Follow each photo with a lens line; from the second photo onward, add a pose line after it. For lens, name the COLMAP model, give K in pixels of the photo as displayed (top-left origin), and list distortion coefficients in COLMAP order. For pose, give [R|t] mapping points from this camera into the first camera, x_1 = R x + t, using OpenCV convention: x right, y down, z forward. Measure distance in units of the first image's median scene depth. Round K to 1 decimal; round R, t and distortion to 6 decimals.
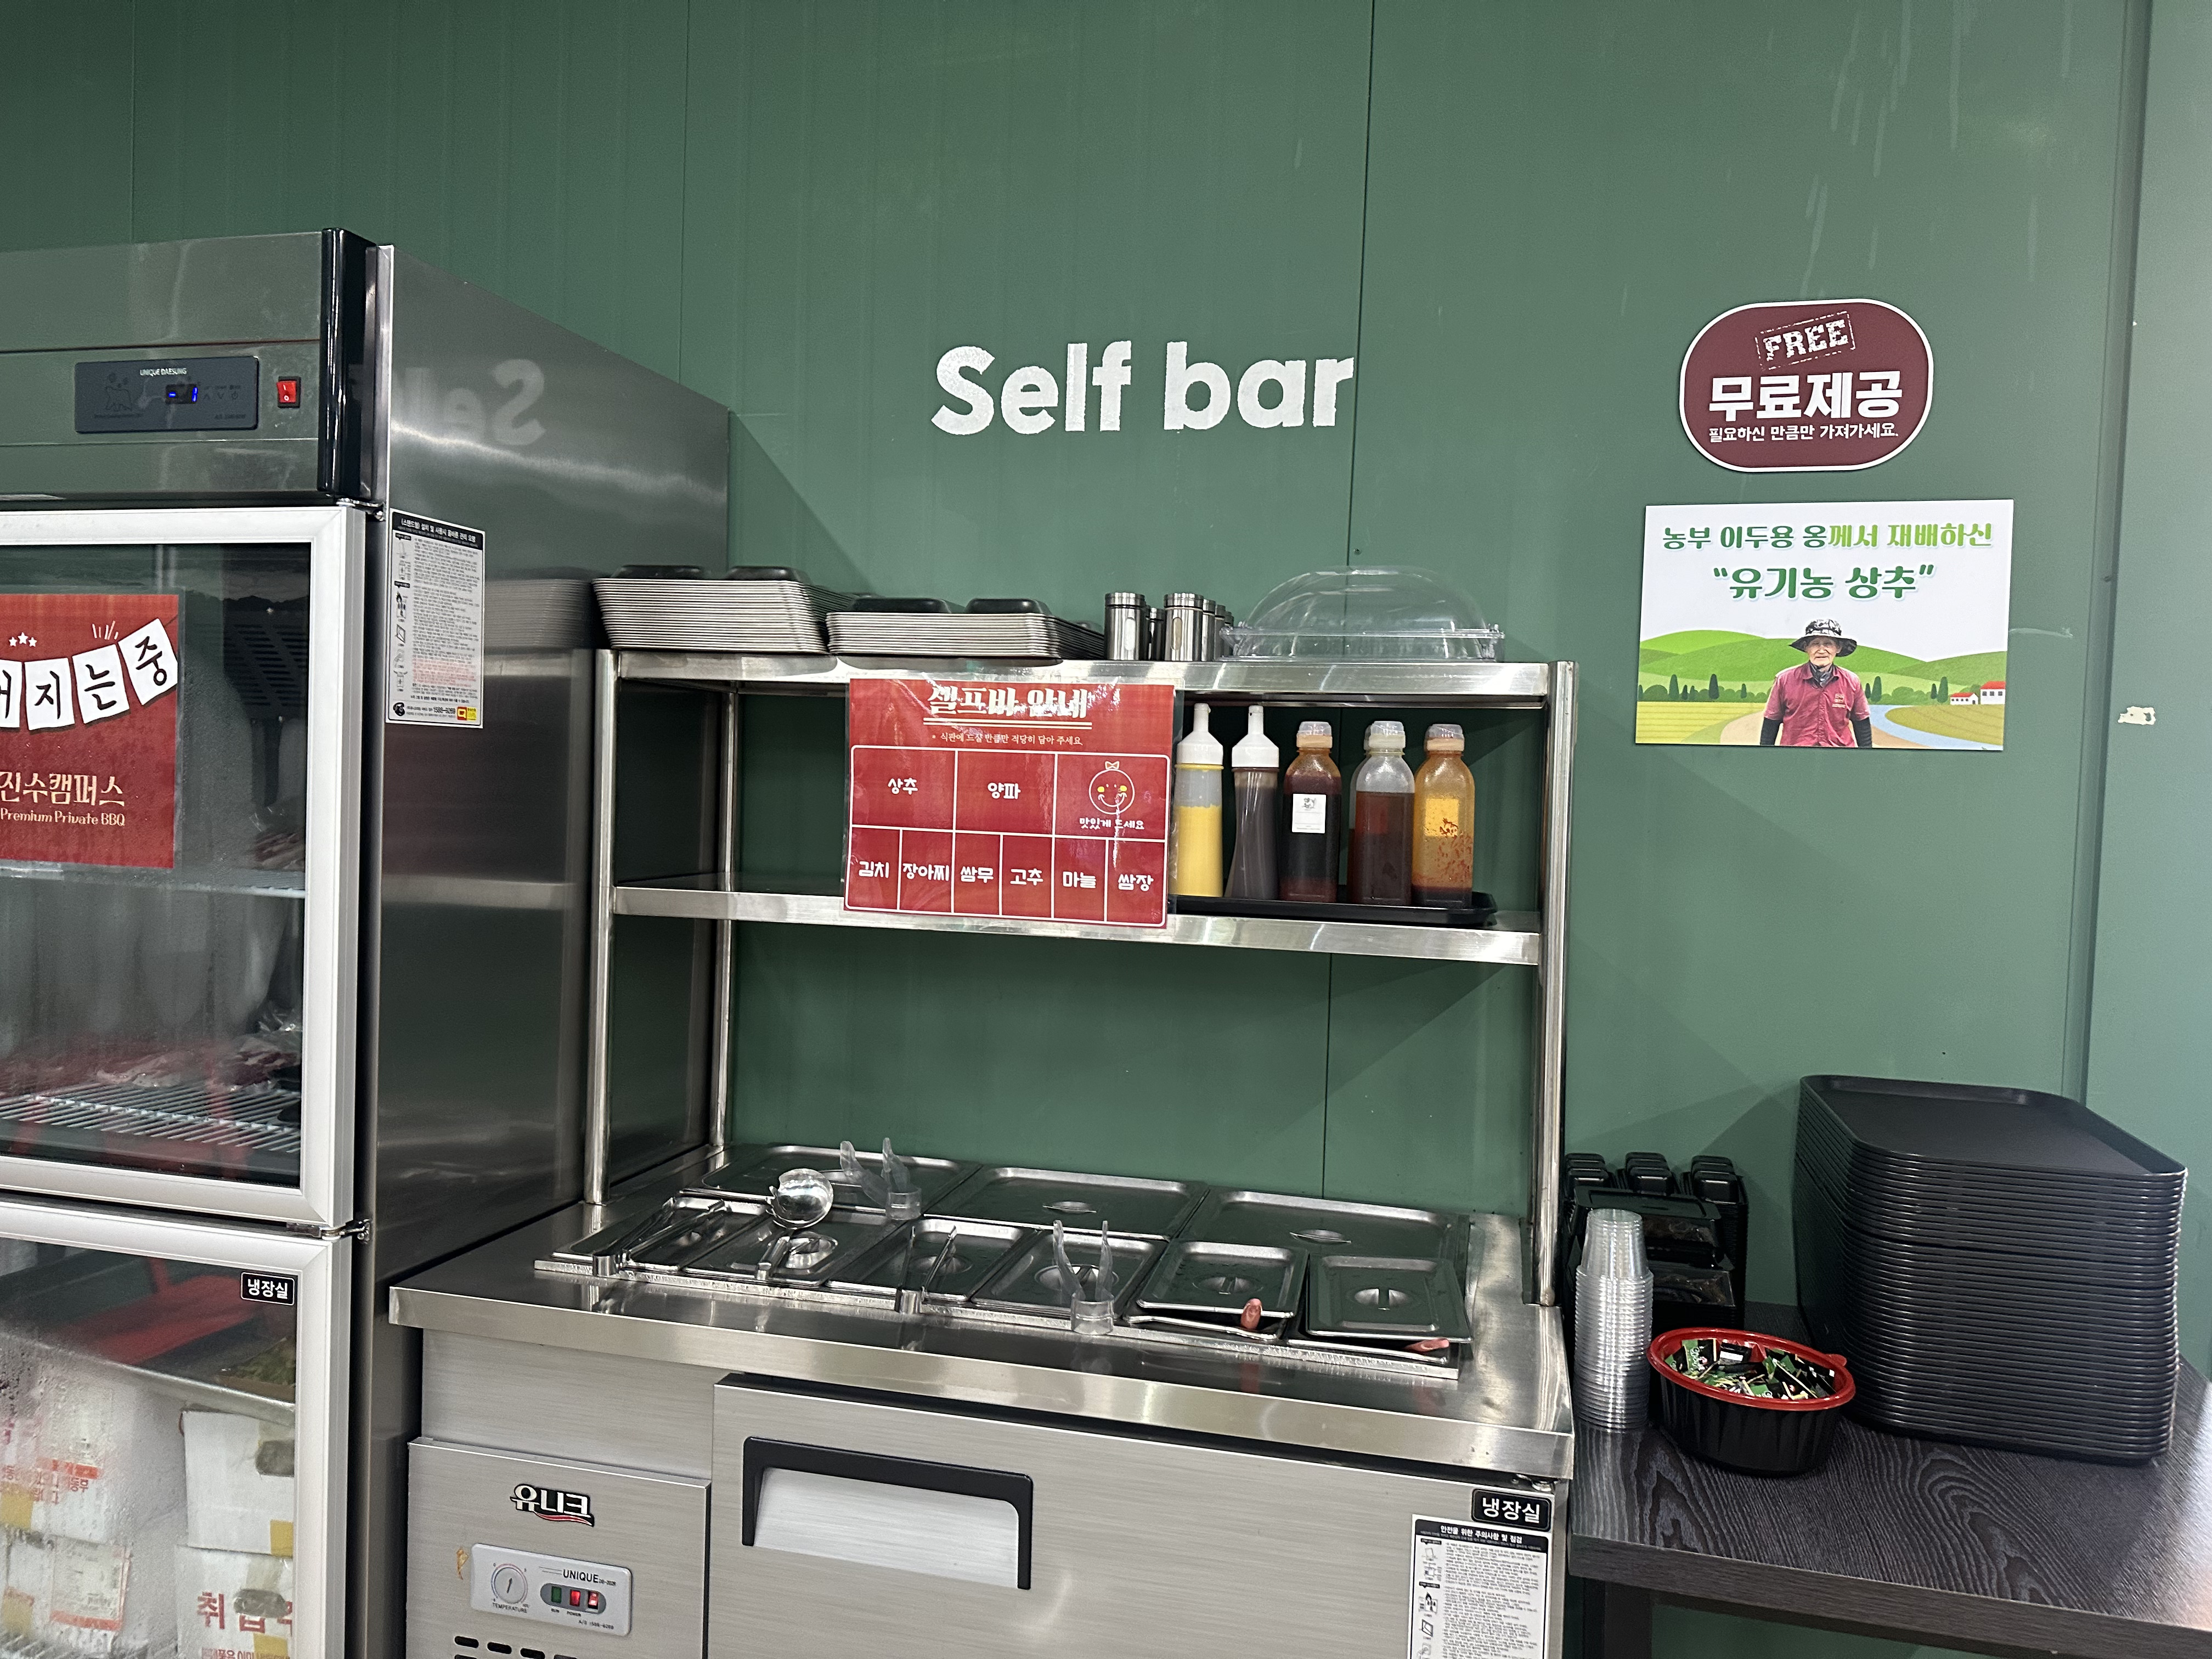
lens RADIAL K [[1594.6, 0, 1116.0], [0, 1594.6, 826.1], [0, 0, 1]] dist [0.000015, -0.005990]
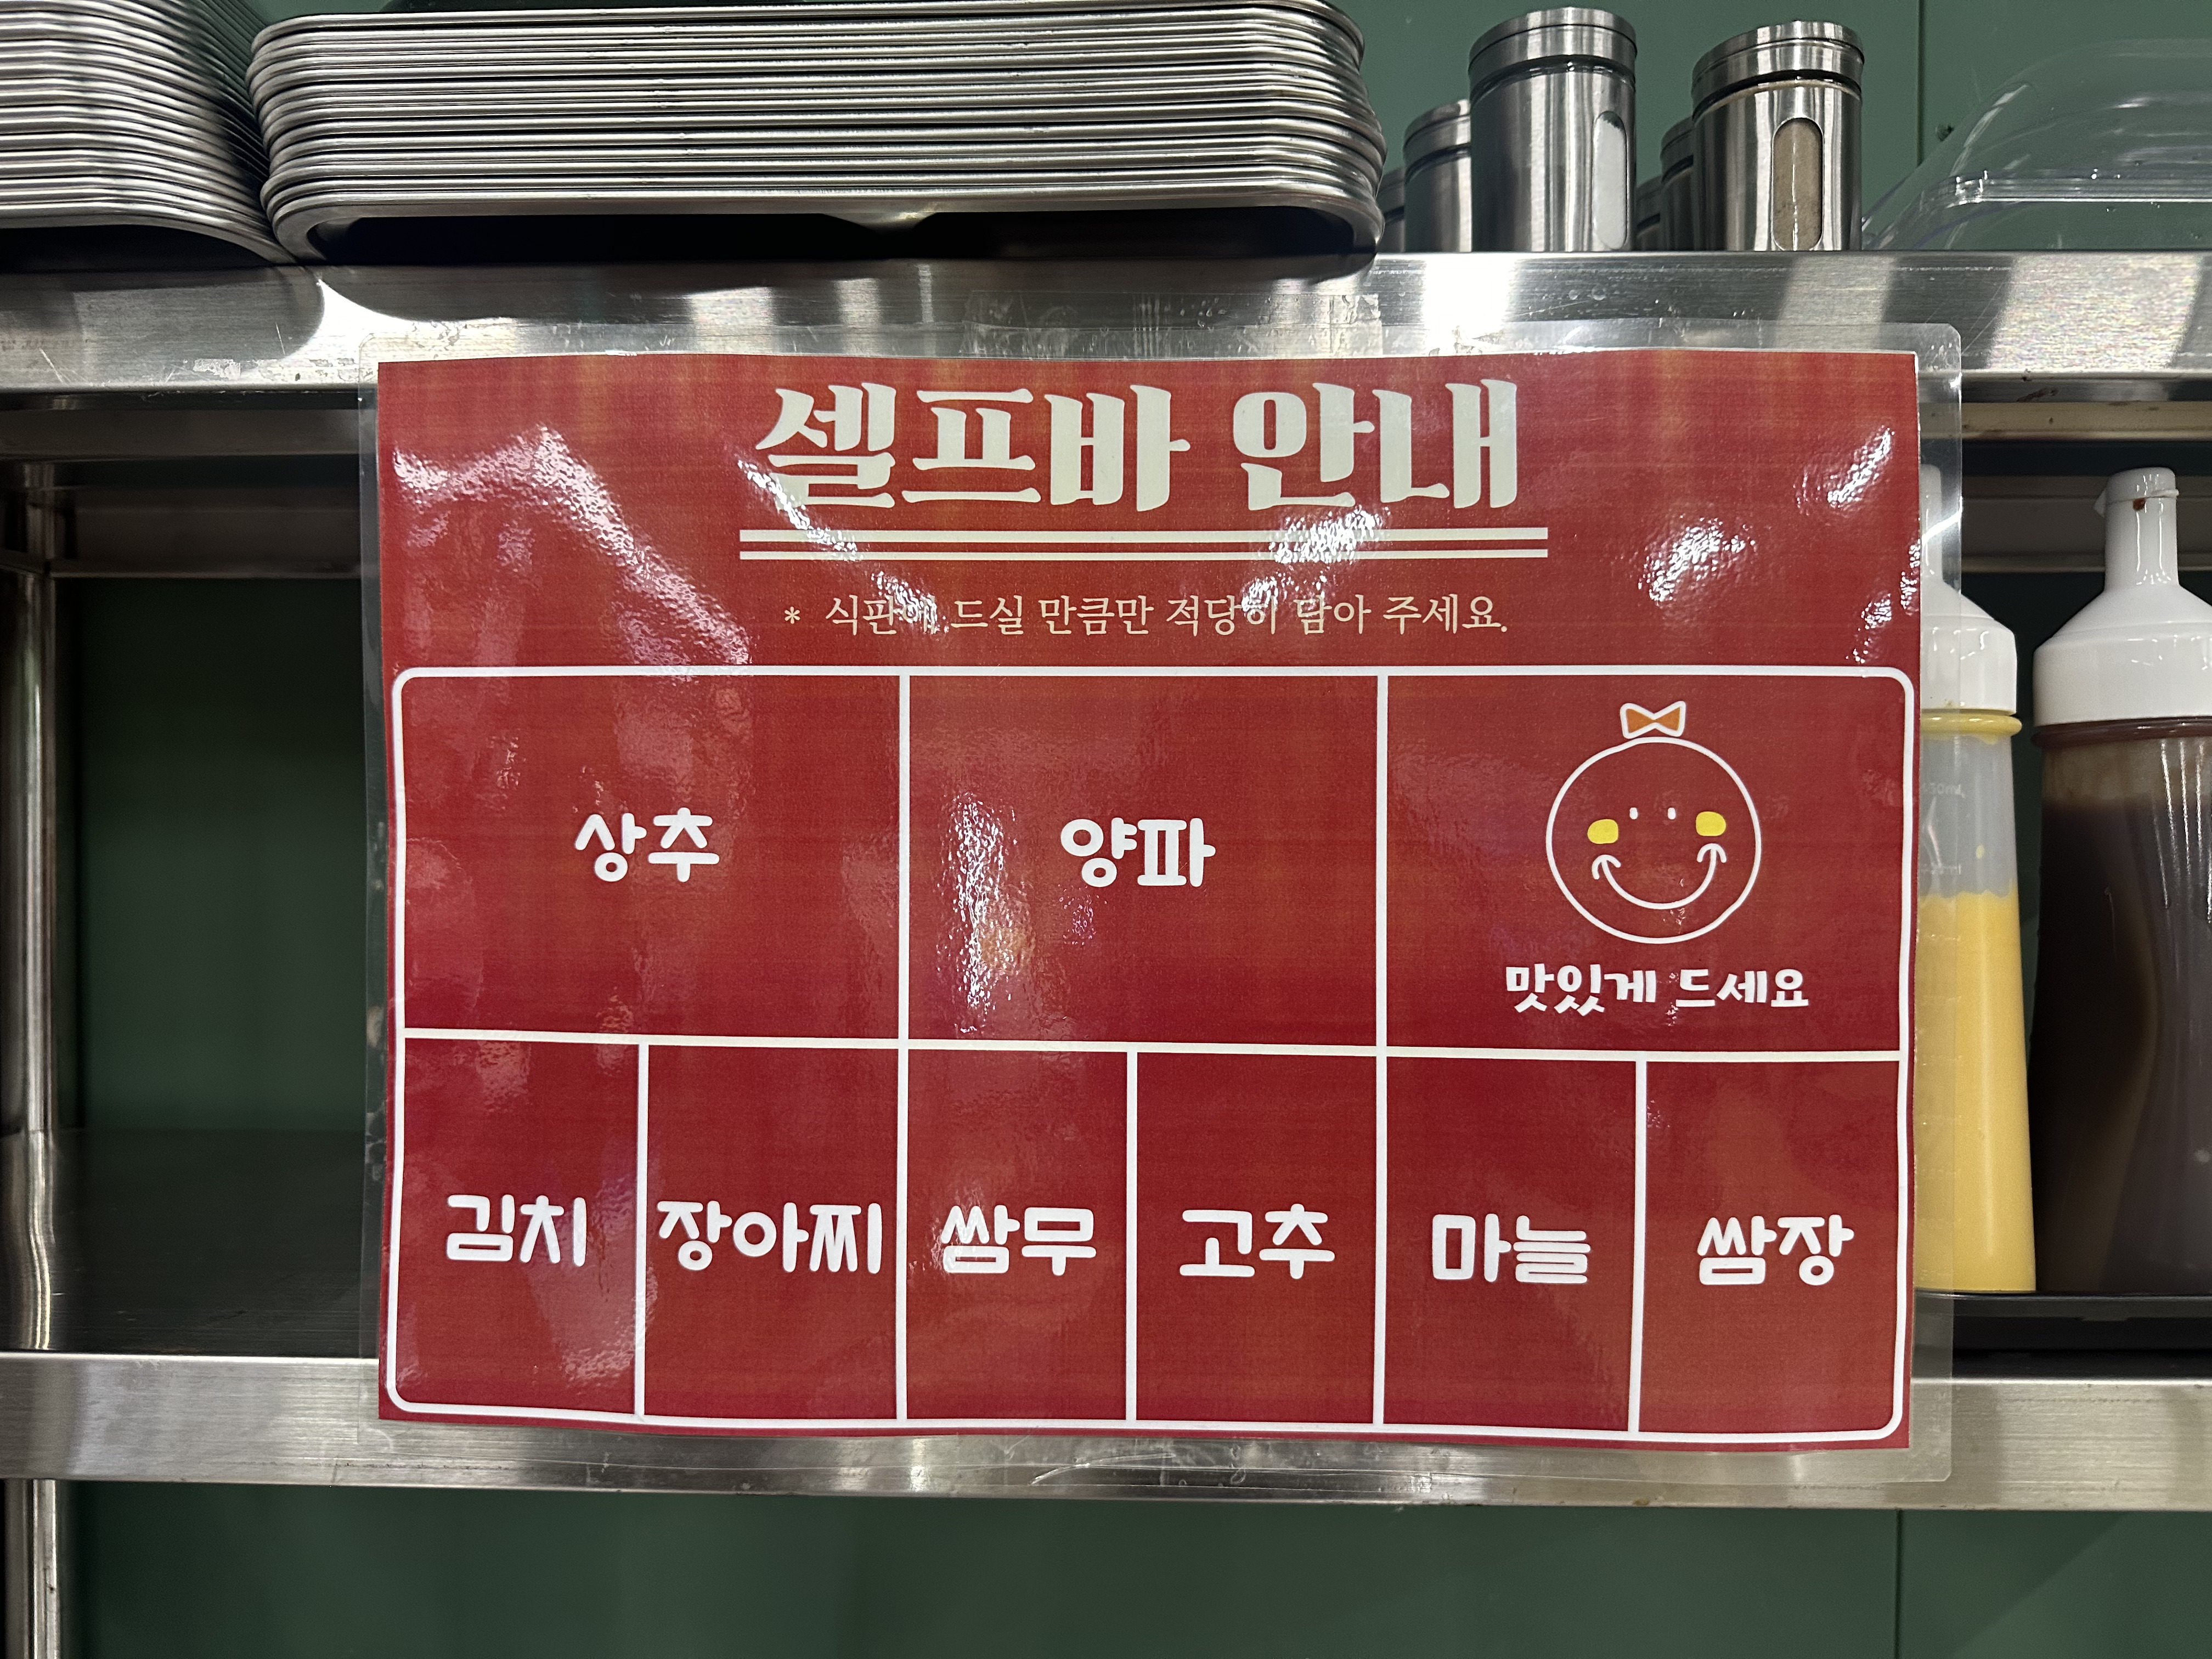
lens RADIAL K [[1594.6, 0, 1088.3], [0, 1594.6, 831.0], [0, 0, 1]] dist [0.000015, -0.005990]
pose [[0.977516, -0.028744, 0.208893, -0.122510], [0.034495, 0.999118, -0.023937, -0.020089], [-0.208021, 0.030605, 0.977645, 0.789889]]
